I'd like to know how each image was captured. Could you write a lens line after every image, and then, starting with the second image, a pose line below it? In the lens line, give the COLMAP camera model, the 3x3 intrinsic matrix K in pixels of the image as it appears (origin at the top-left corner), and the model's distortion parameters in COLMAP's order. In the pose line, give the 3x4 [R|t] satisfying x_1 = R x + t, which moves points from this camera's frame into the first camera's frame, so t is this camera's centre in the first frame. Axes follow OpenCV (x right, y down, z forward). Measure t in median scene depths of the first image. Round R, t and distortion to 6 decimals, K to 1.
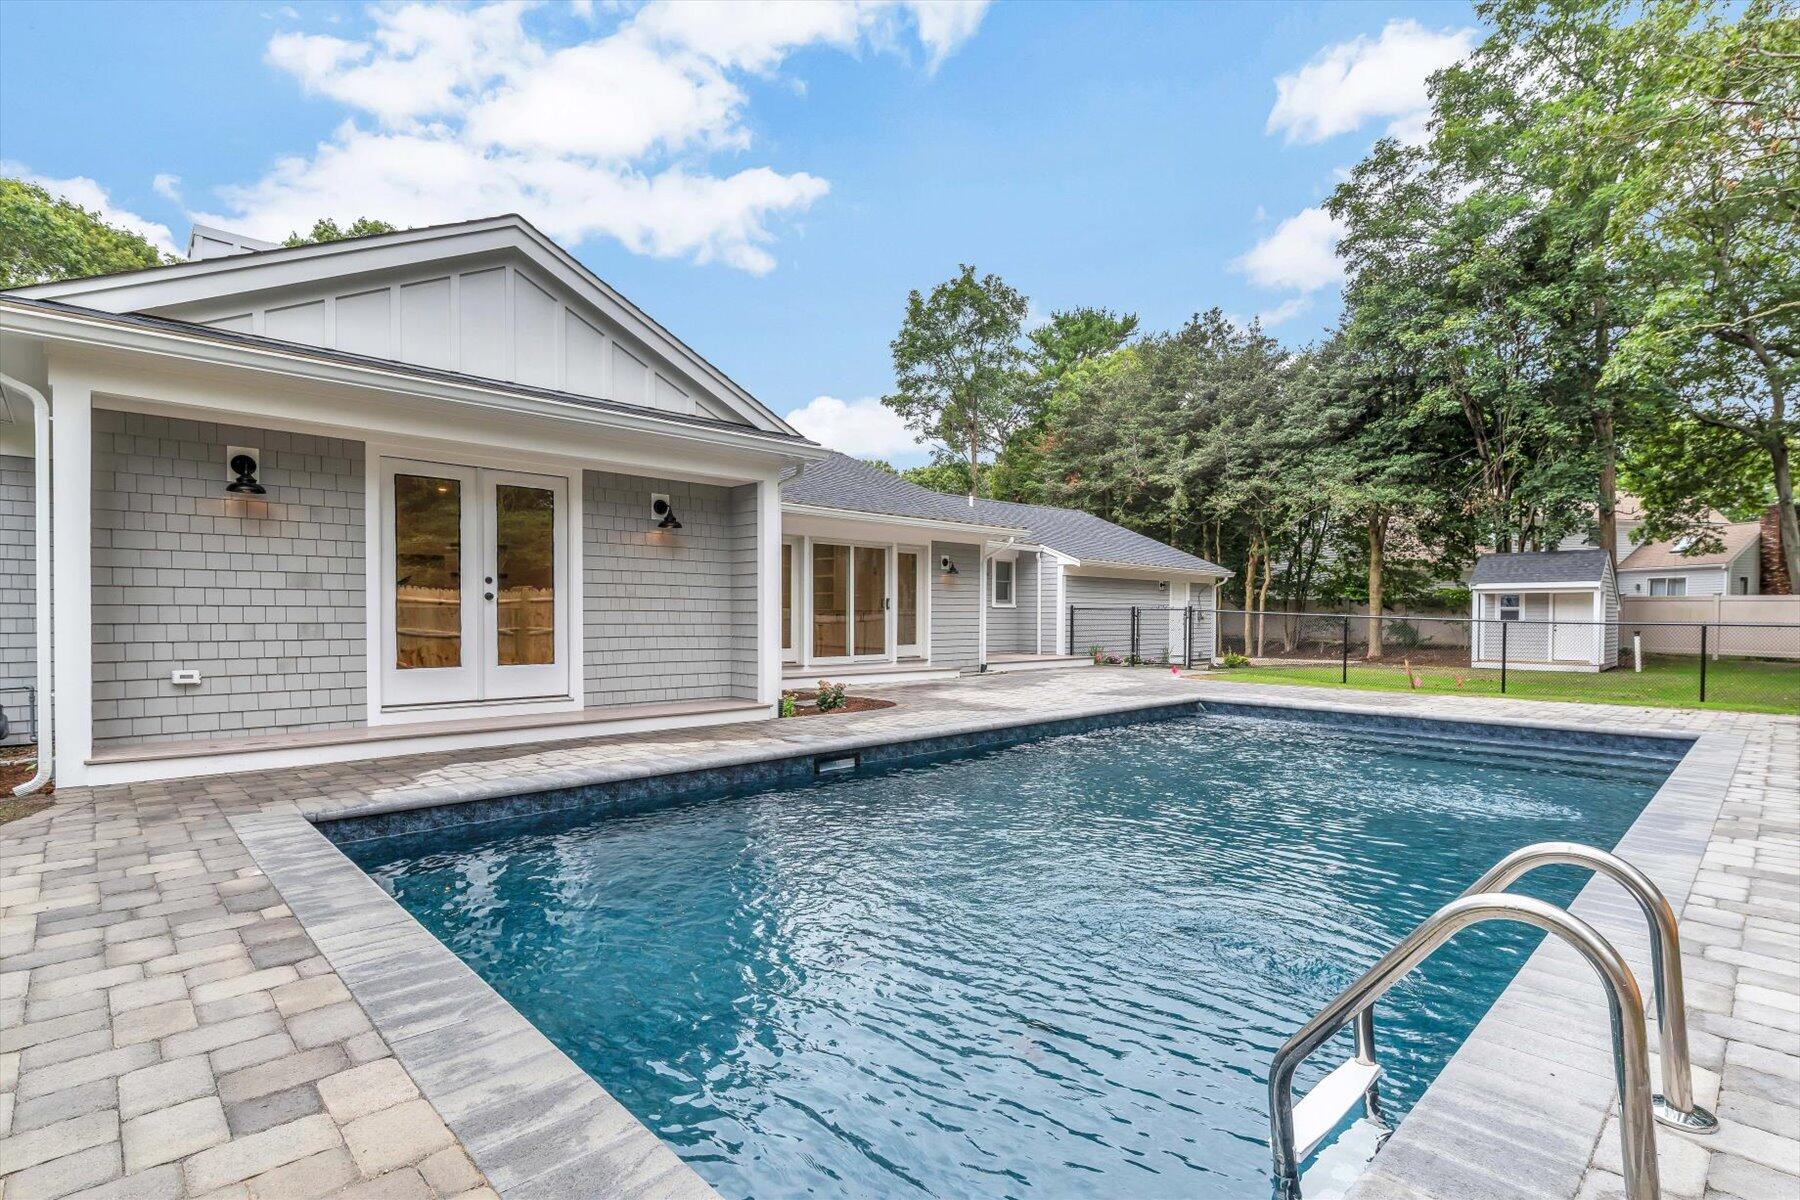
lens RADIAL K [[842.0, 0, 892.9], [0, 842.0, 610.5], [0, 0, 1]] dist [-0.008793, 0.000249]
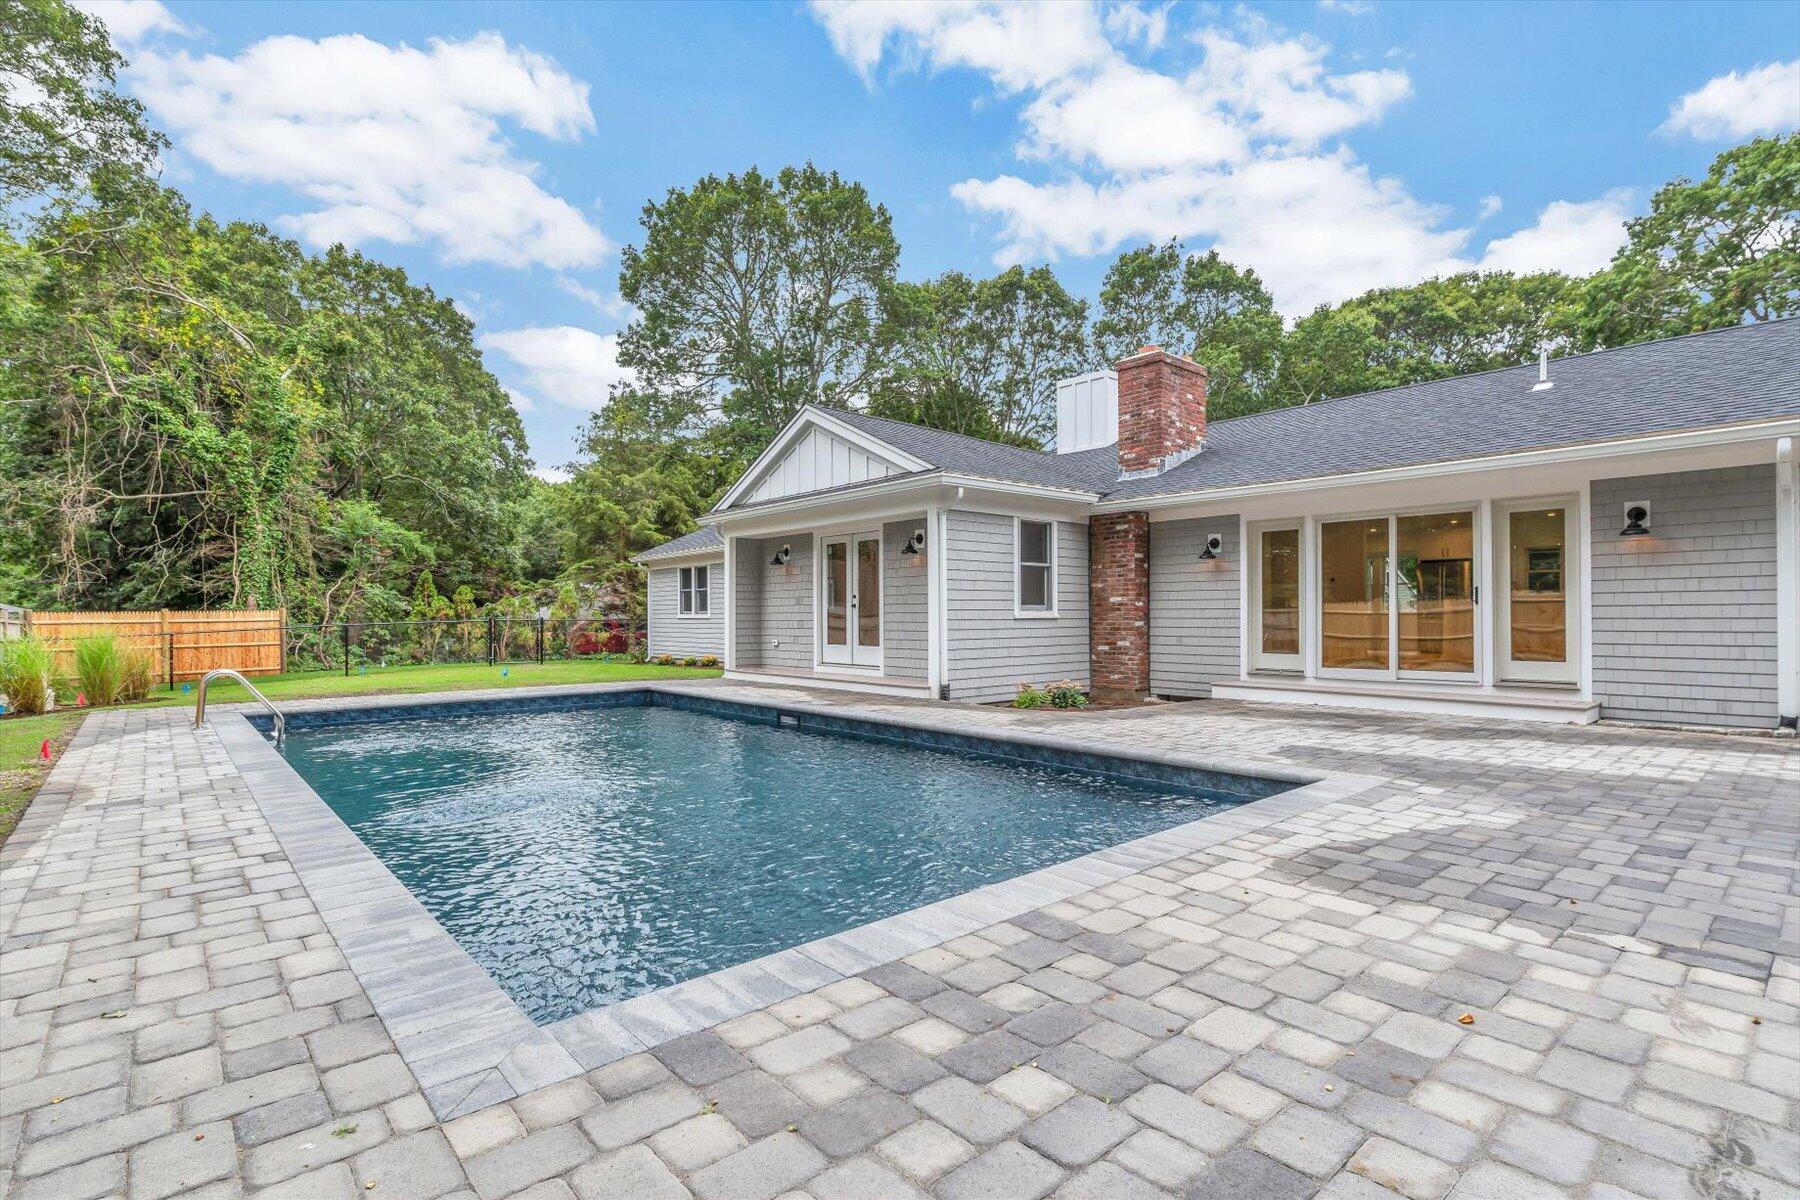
lens RADIAL K [[842.0, 0, 911.6], [0, 842.0, 603.9], [0, 0, 1]] dist [-0.008793, 0.000249]
pose [[-0.015214, -0.015192, -0.999769, 0.674778], [0.011657, 0.999814, -0.015370, 0.003740], [0.999816, -0.011889, -0.015034, 0.602045]]
